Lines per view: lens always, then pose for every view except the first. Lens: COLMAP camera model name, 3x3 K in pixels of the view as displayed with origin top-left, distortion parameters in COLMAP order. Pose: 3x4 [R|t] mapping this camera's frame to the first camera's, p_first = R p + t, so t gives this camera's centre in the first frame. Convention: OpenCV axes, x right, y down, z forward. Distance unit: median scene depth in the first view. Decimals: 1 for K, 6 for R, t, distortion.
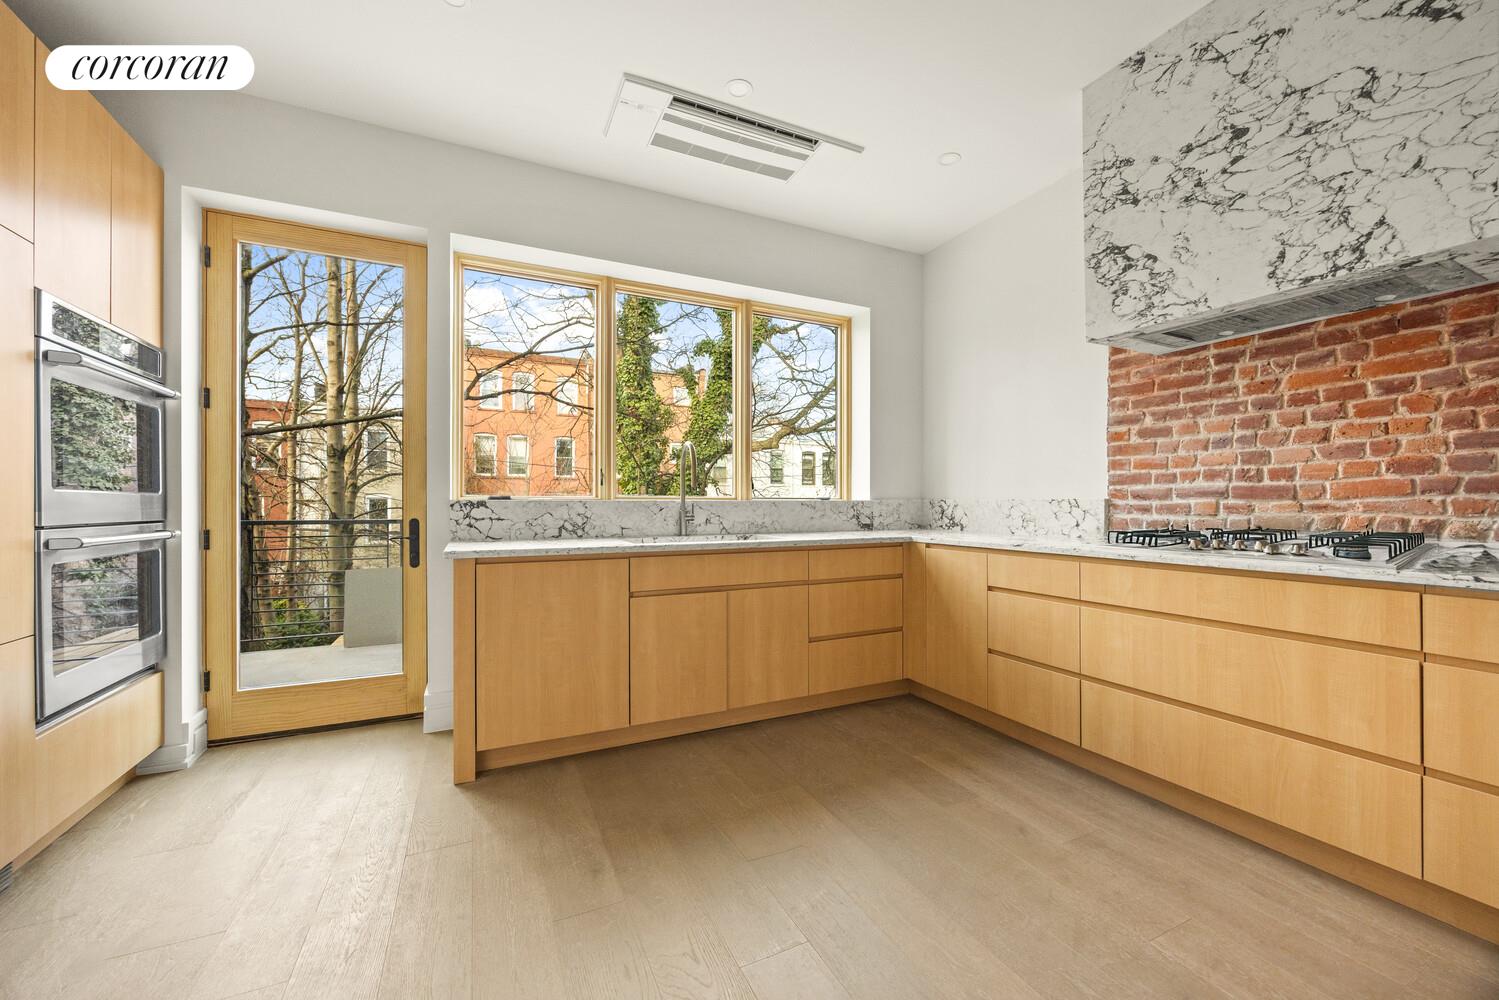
lens RADIAL K [[586.2, 0, 755.1], [0, 586.2, 507.6], [0, 0, 1]] dist [-0.002507, 0.000068]
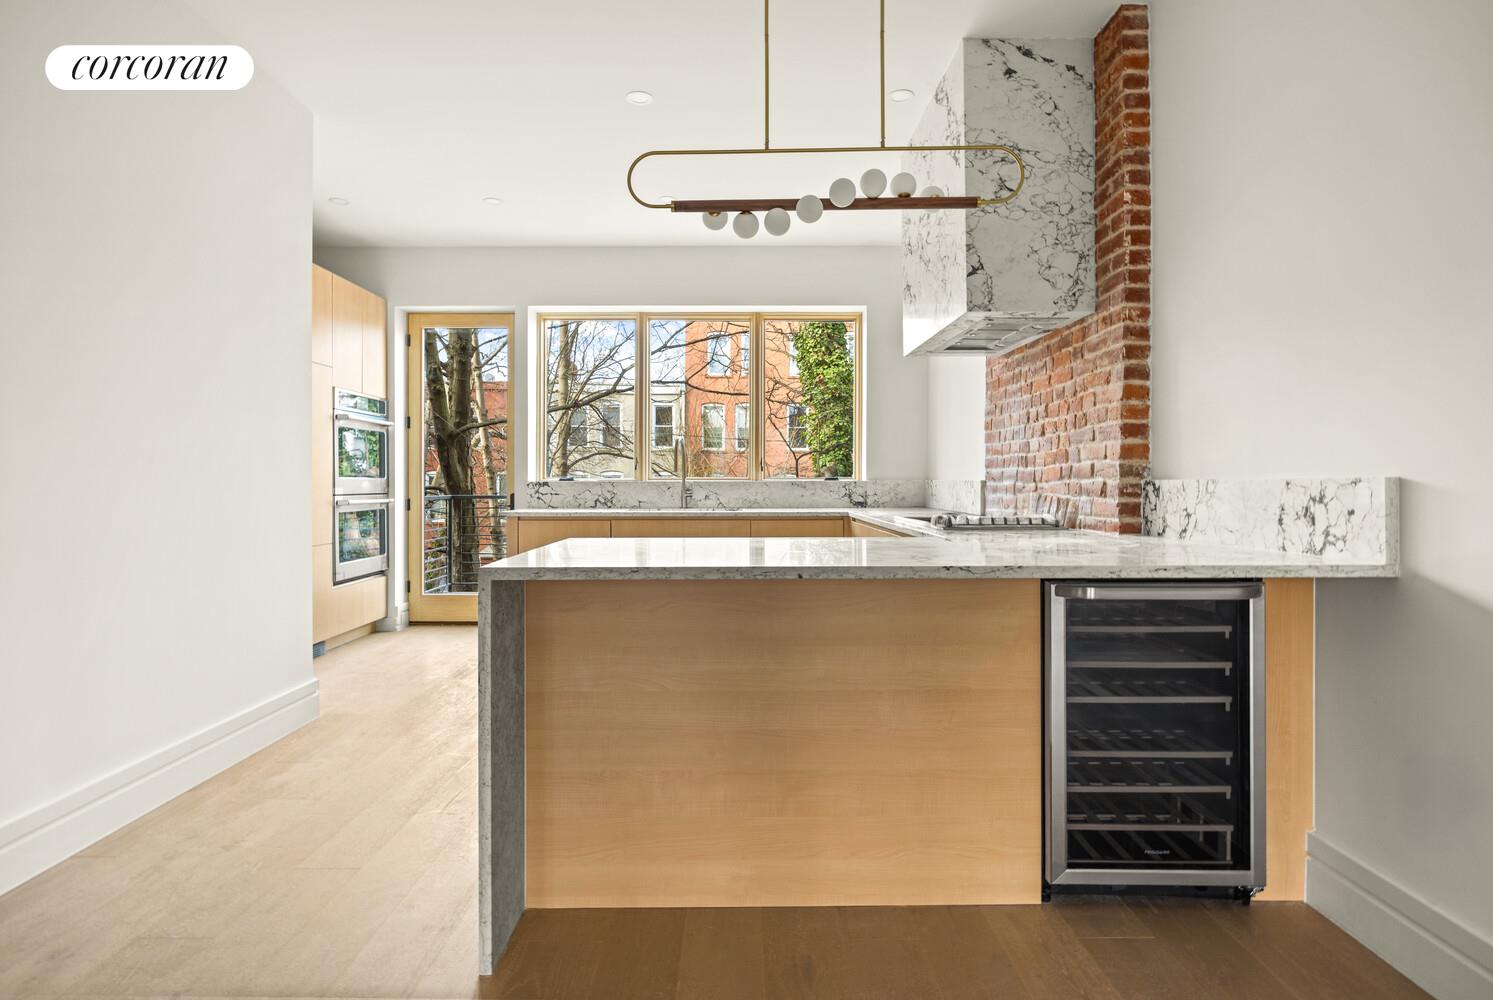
lens RADIAL K [[801.0, 0, 742.4], [0, 801.0, 489.4], [0, 0, 1]] dist [0.002120, -0.000021]
pose [[0.896066, 0.004995, -0.443893, 0.988851], [-0.002753, 0.999980, 0.005695, -0.005586], [0.443912, -0.003881, 0.896062, -0.677920]]
